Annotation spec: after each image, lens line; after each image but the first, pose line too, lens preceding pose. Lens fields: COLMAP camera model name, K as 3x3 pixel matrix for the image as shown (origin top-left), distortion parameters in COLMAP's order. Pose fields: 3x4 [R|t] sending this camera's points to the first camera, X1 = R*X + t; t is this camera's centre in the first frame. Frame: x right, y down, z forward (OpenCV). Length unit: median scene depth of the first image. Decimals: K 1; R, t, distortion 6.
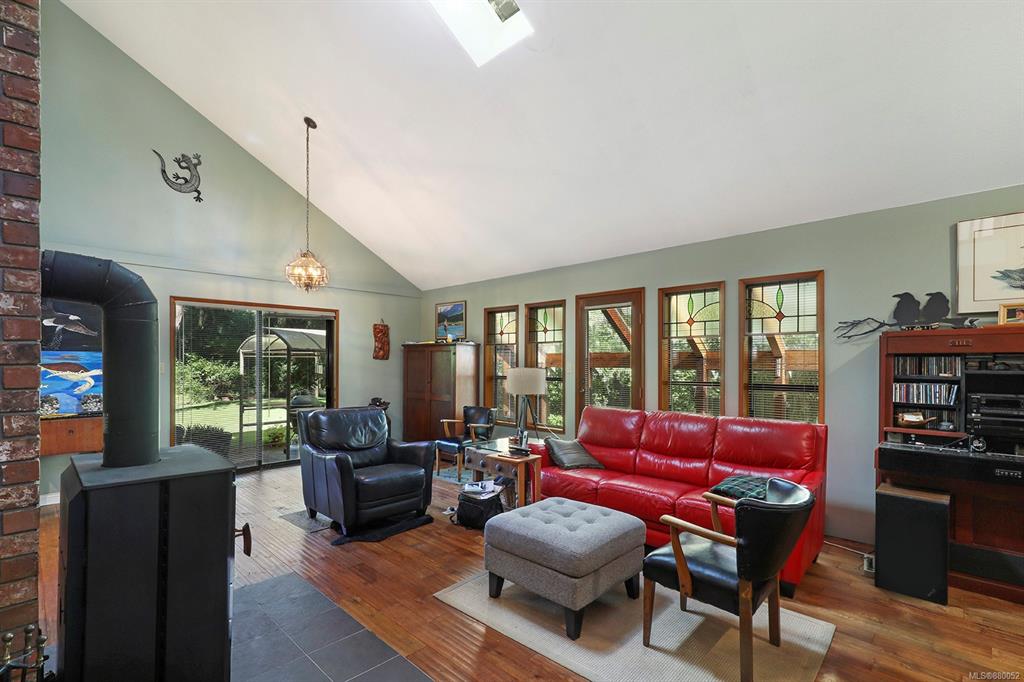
lens RADIAL K [[473.1, 0, 539.8], [0, 473.1, 343.6], [0, 0, 1]] dist [-0.001339, 0.001092]
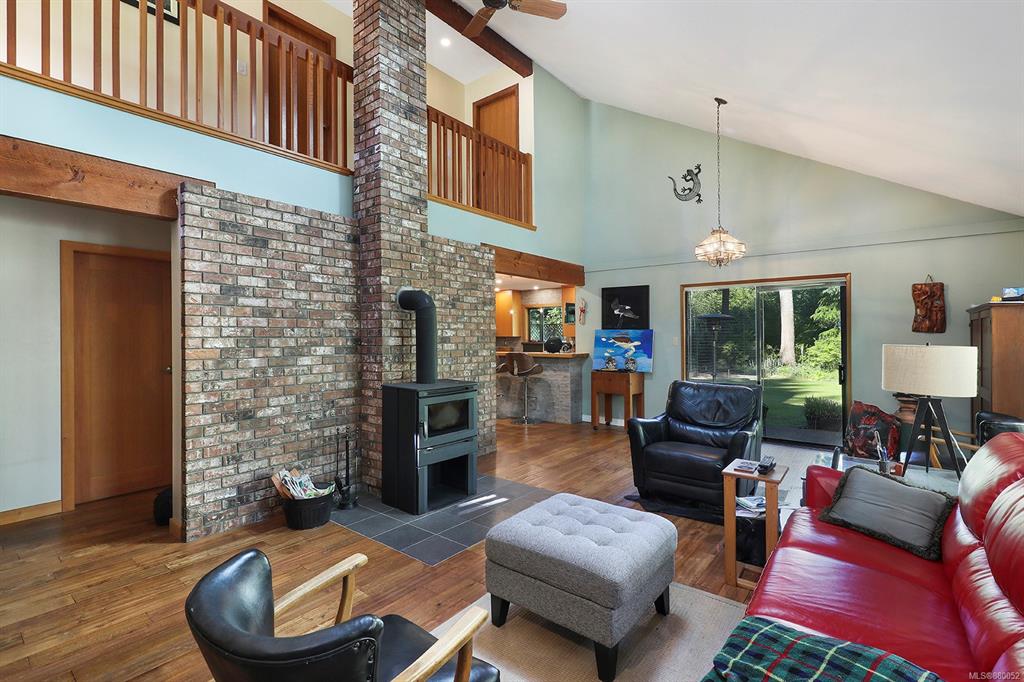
lens RADIAL K [[473.1, 0, 494.1], [0, 473.1, 312.6], [0, 0, 1]] dist [-0.001339, 0.001092]
pose [[0.053296, -0.051158, -0.997267, 0.527721], [0.040840, 0.997963, -0.049011, 0.019276], [0.997743, -0.038116, 0.055276, 0.480700]]
